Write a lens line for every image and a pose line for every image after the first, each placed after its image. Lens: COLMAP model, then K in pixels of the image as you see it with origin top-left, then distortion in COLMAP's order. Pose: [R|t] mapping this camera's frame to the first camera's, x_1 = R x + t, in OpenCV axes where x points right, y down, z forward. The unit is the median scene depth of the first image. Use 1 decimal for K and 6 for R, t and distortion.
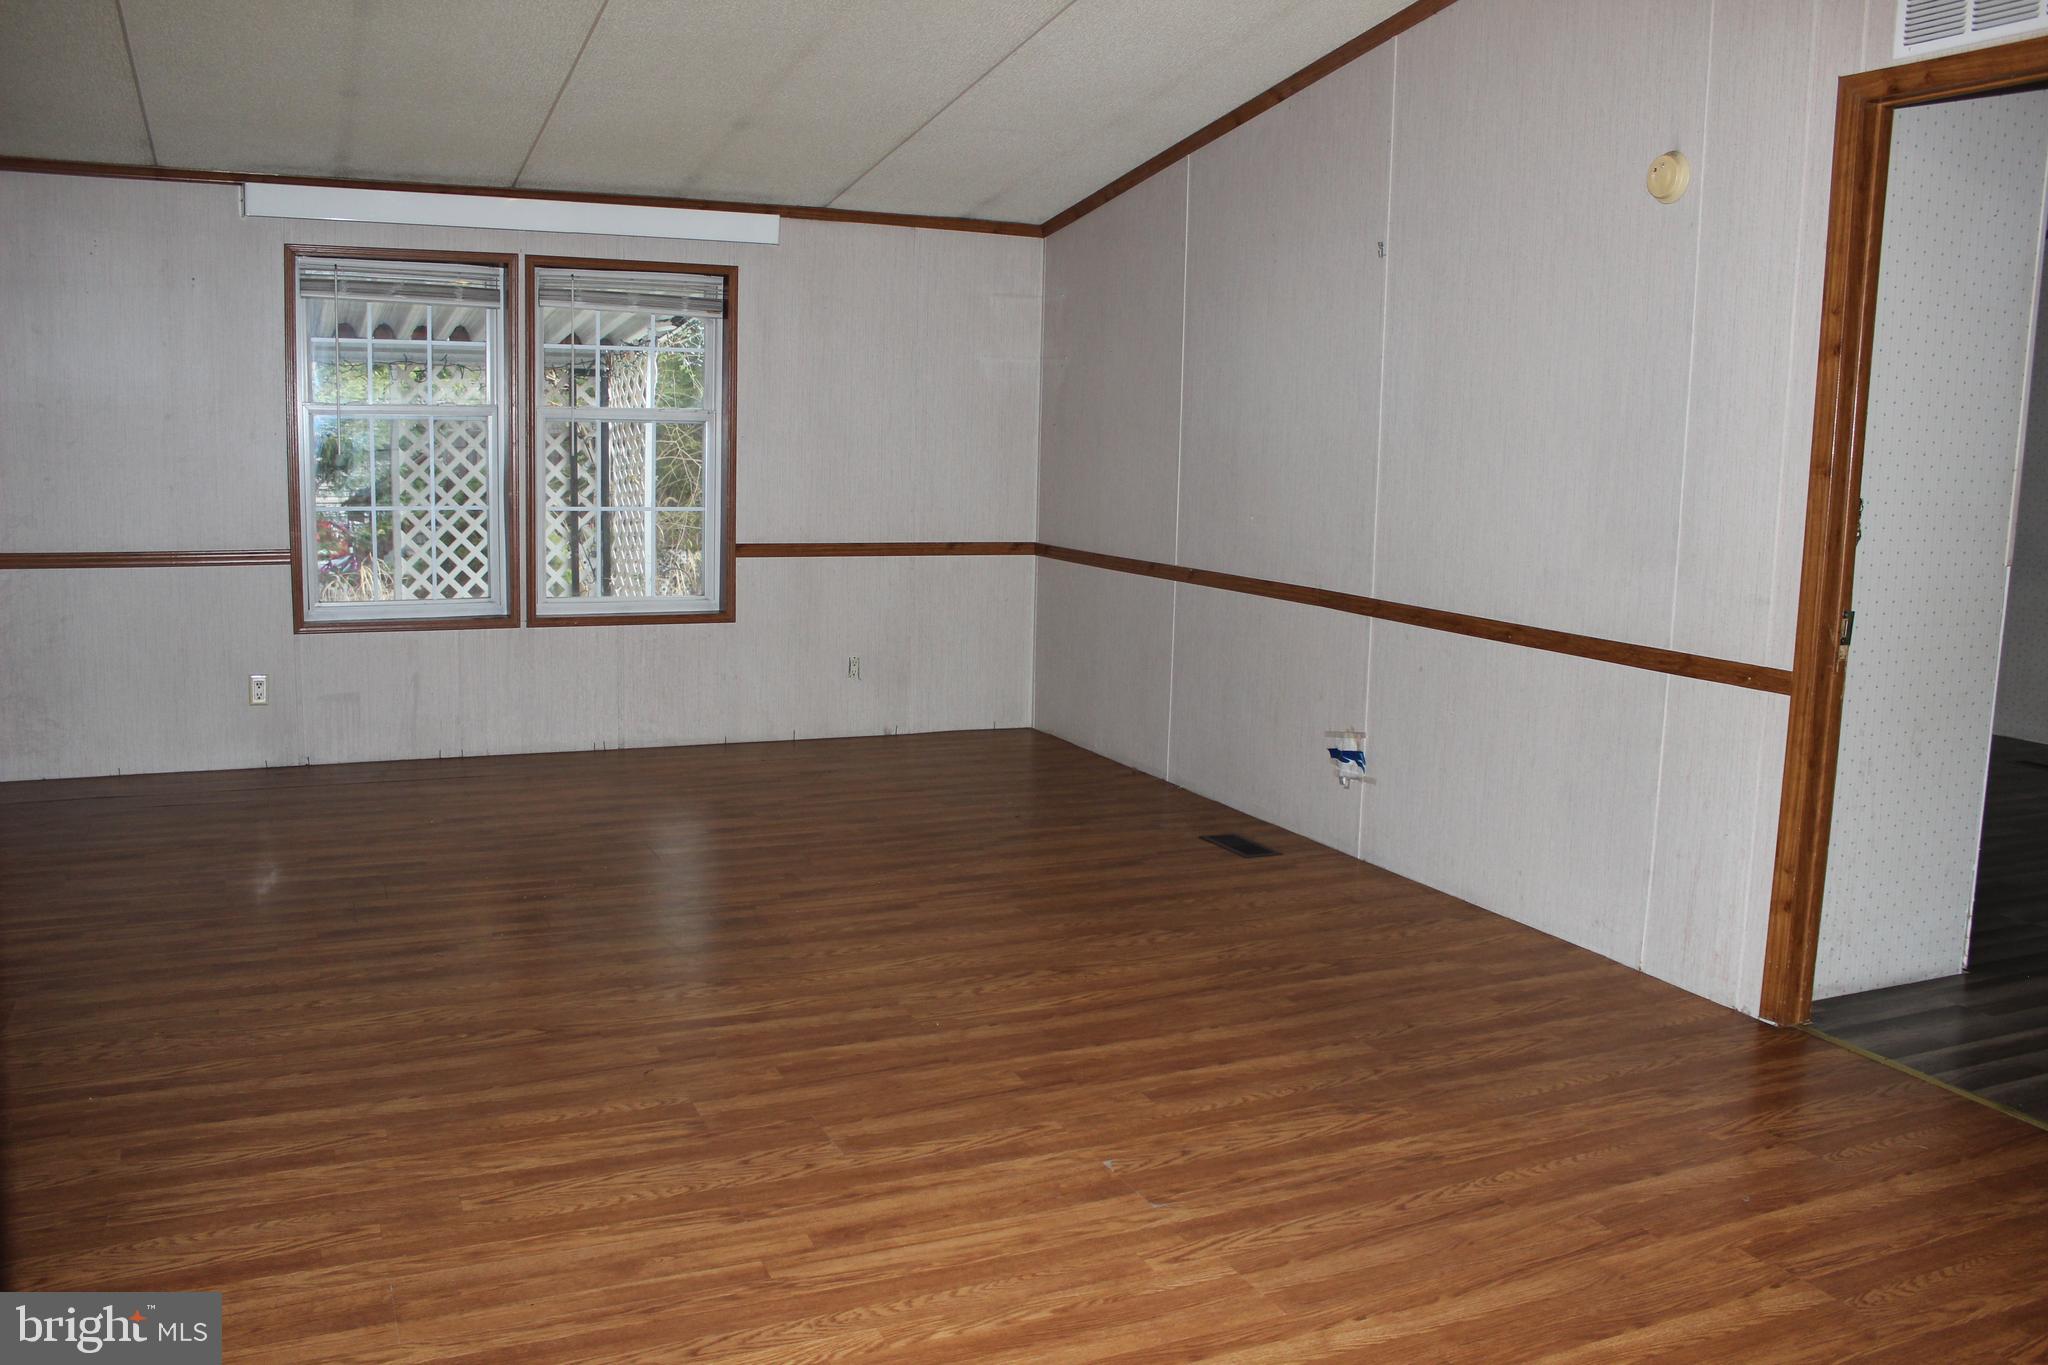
lens RADIAL K [[1701.9, 0, 1027.3], [0, 1701.9, 688.5], [0, 0, 1]] dist [-0.144668, 0.110269]
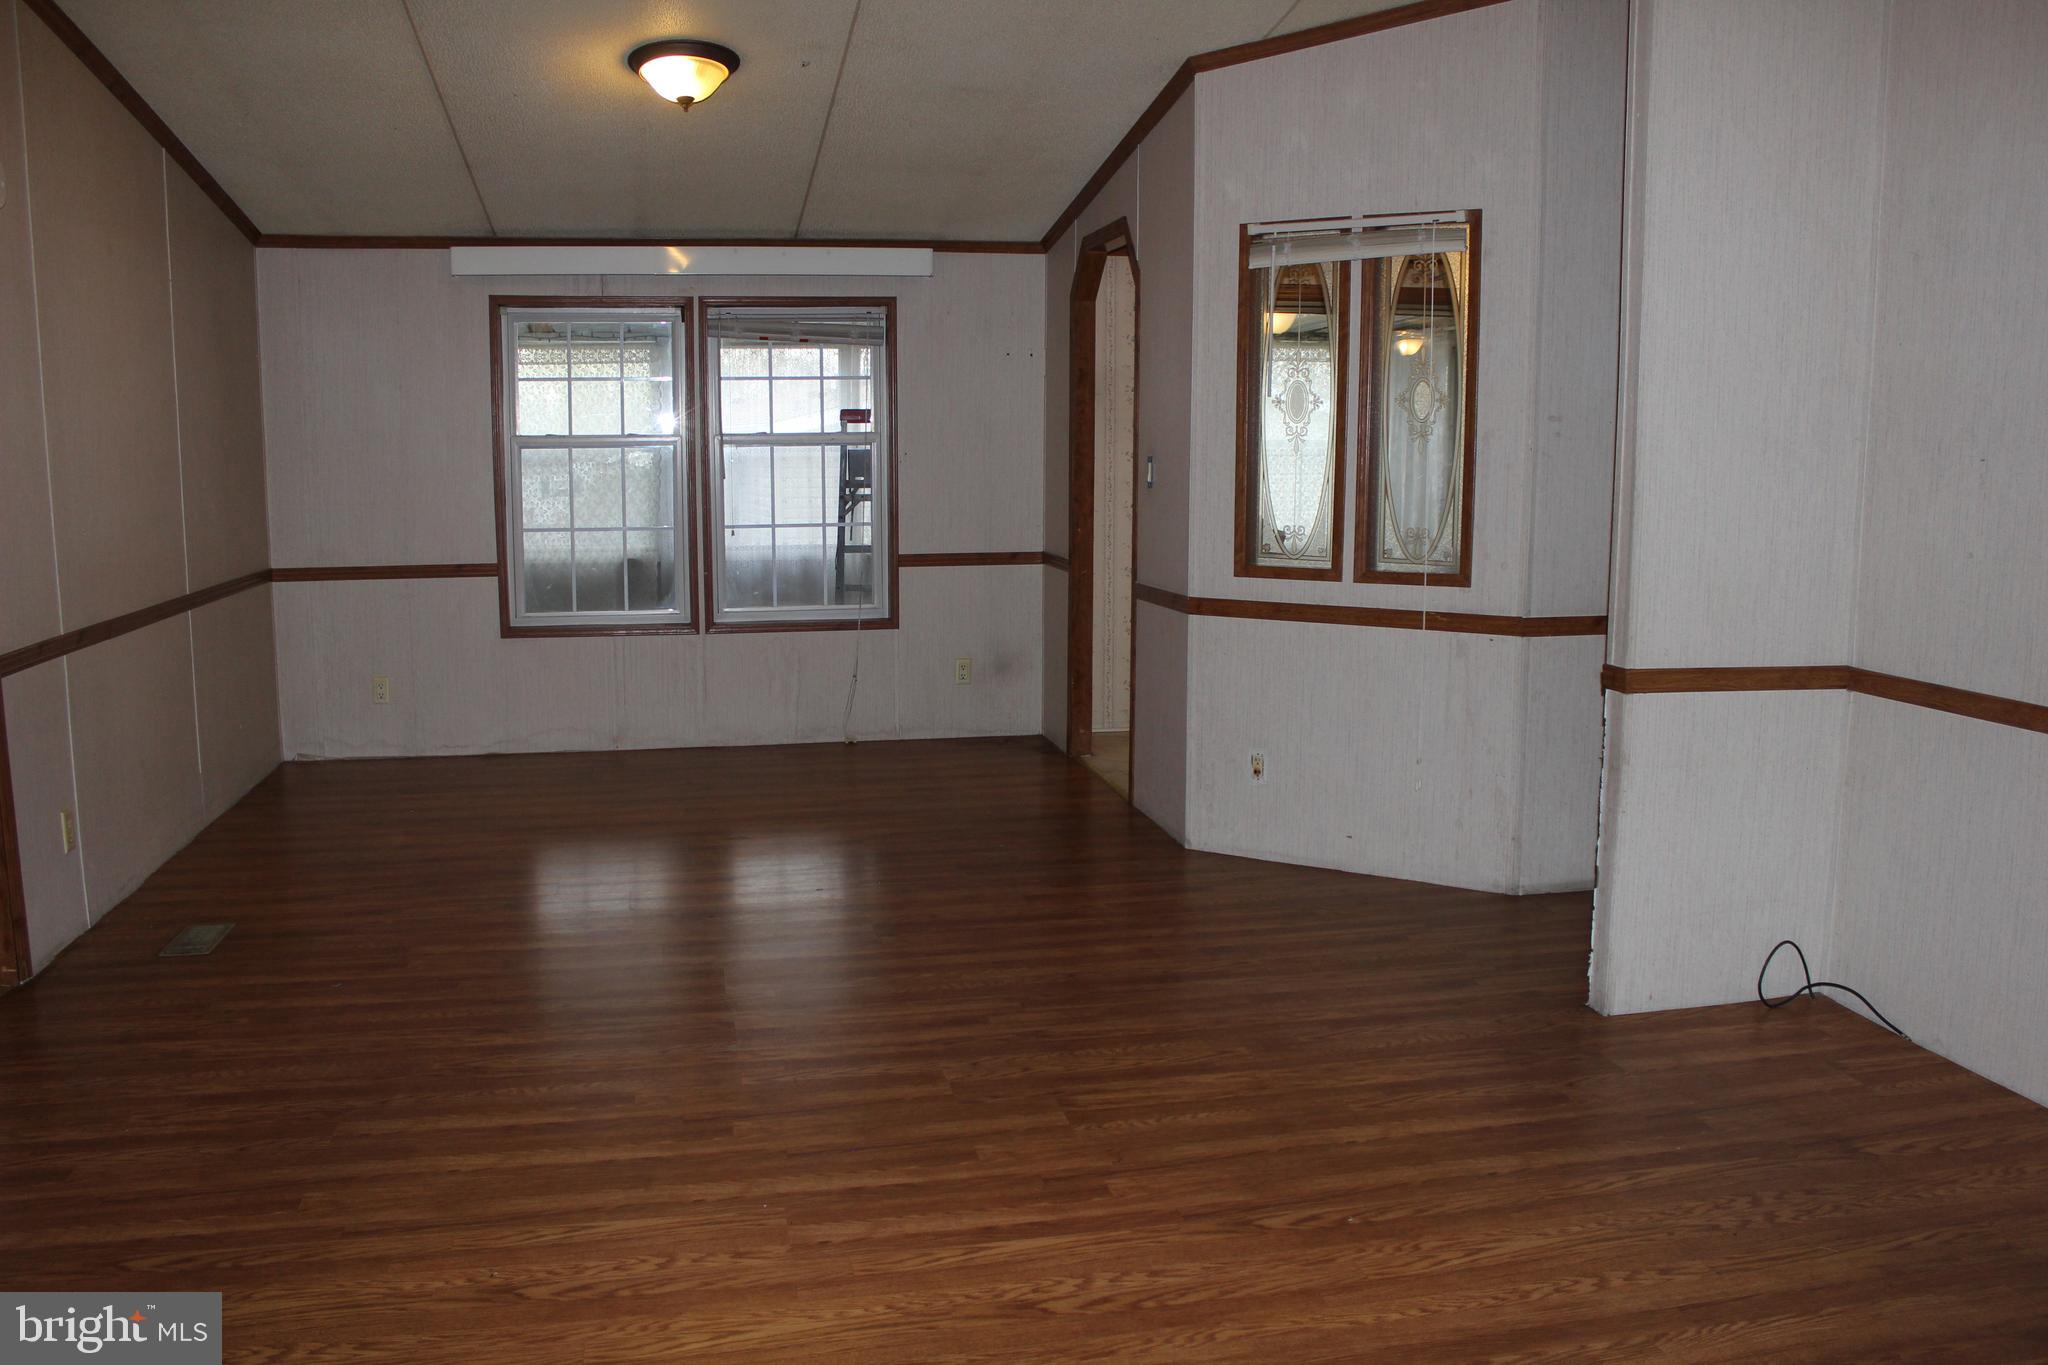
lens RADIAL K [[1701.9, 0, 1036.1], [0, 1701.9, 666.1], [0, 0, 1]] dist [-0.144668, 0.110269]
pose [[-0.976821, -0.049539, 0.208245, -0.342327], [0.013802, 0.956251, 0.292222, -0.284329], [-0.213610, 0.288323, -0.933403, 1.699528]]
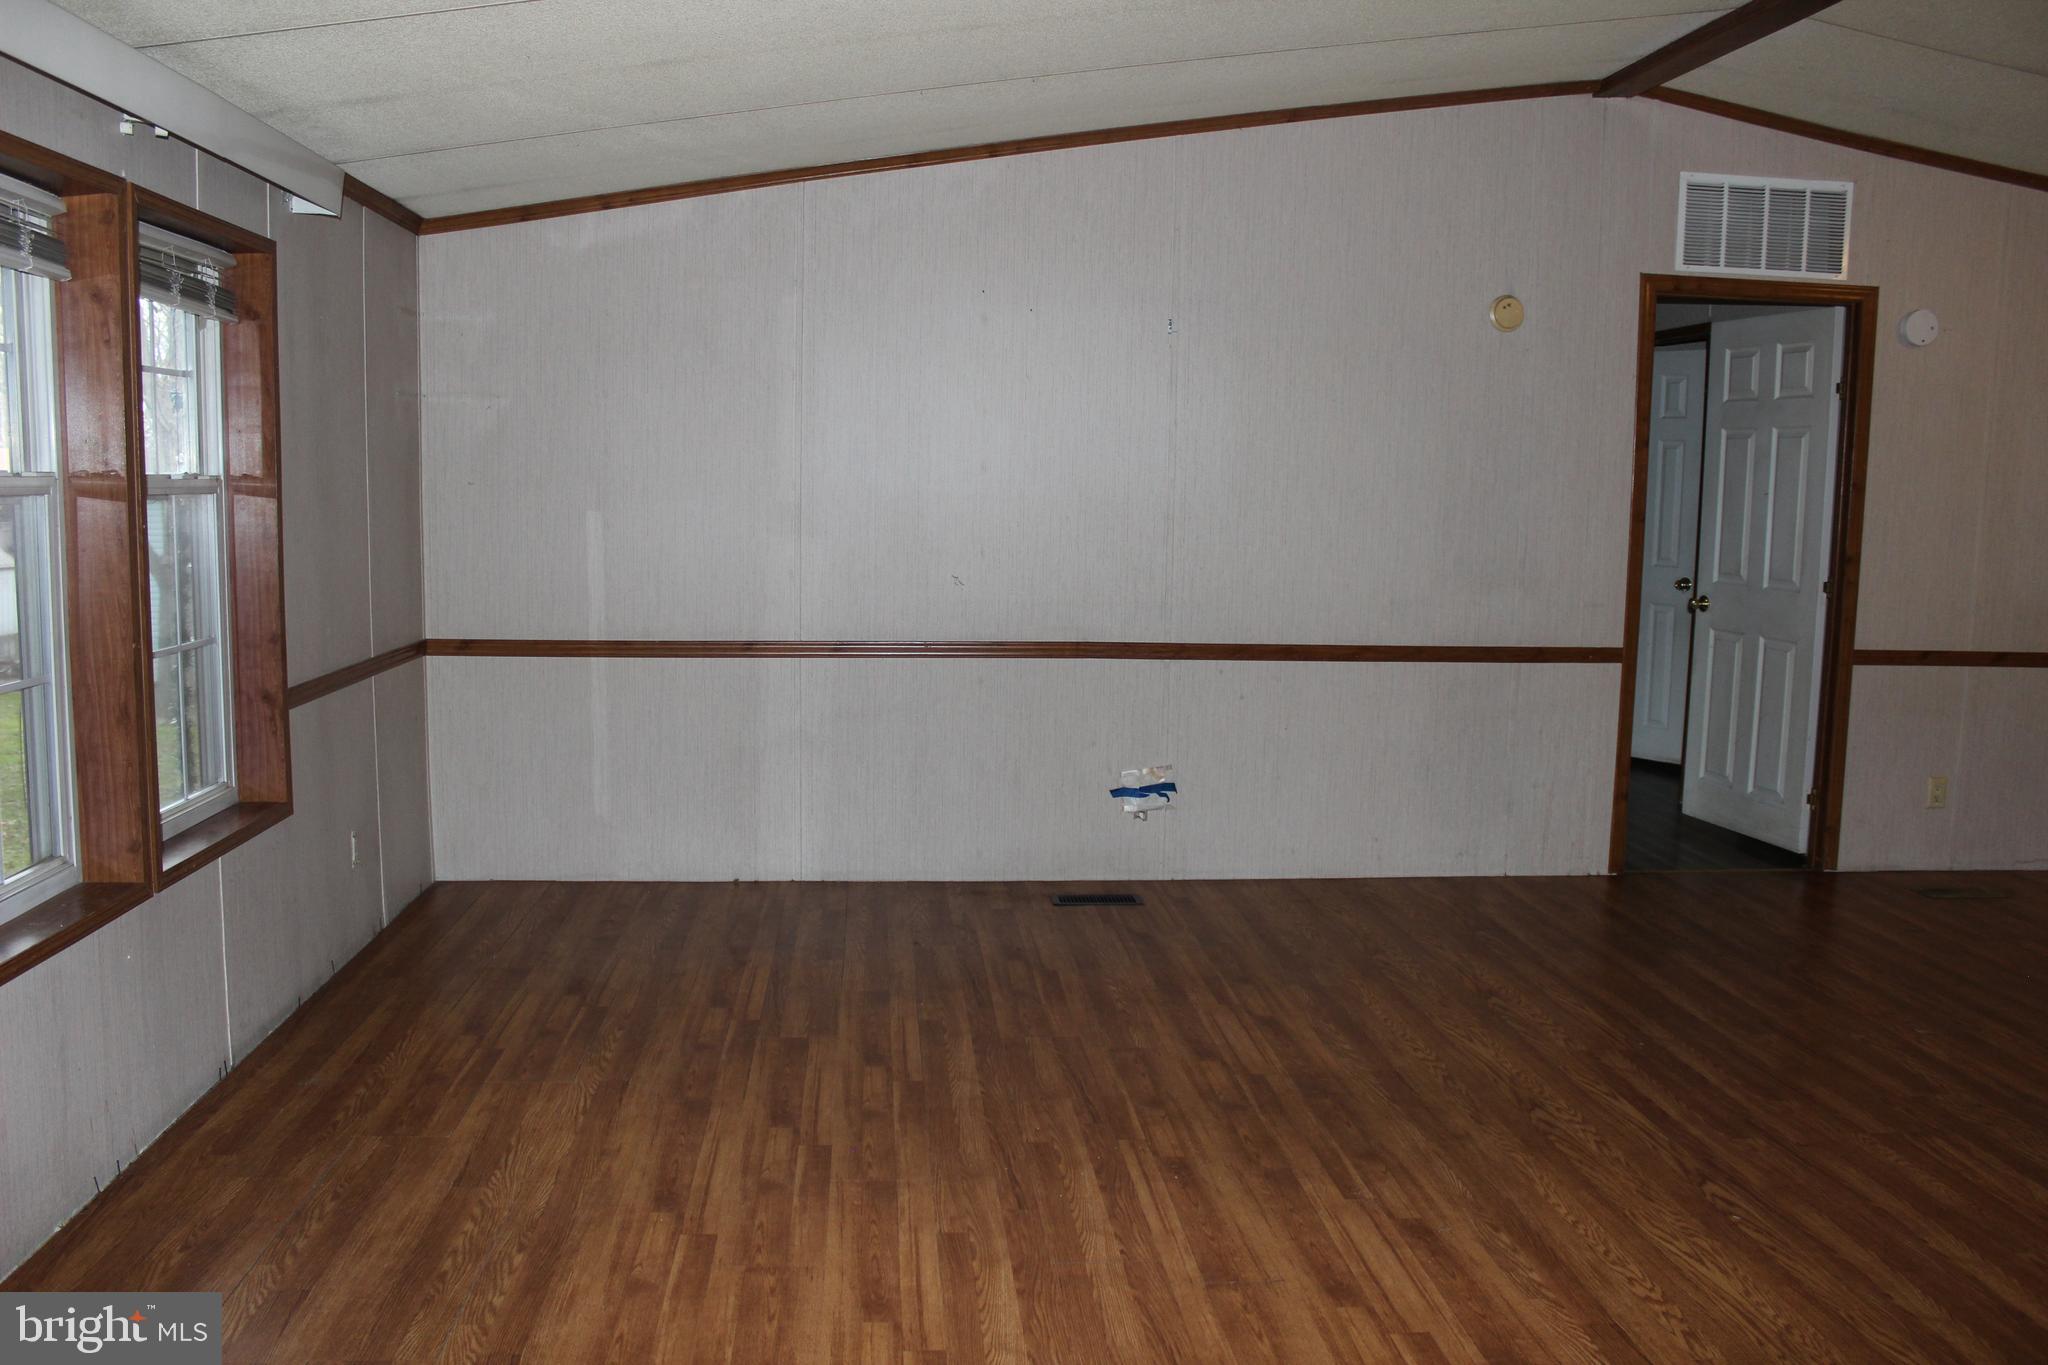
lens RADIAL K [[1701.9, 0, 1023.0], [0, 1701.9, 681.6], [0, 0, 1]] dist [-0.144668, 0.110269]
pose [[0.329605, -0.131243, 0.934952, -1.240663], [0.134036, 0.986765, 0.091264, -0.204144], [-0.934556, 0.095236, 0.342834, 1.021155]]
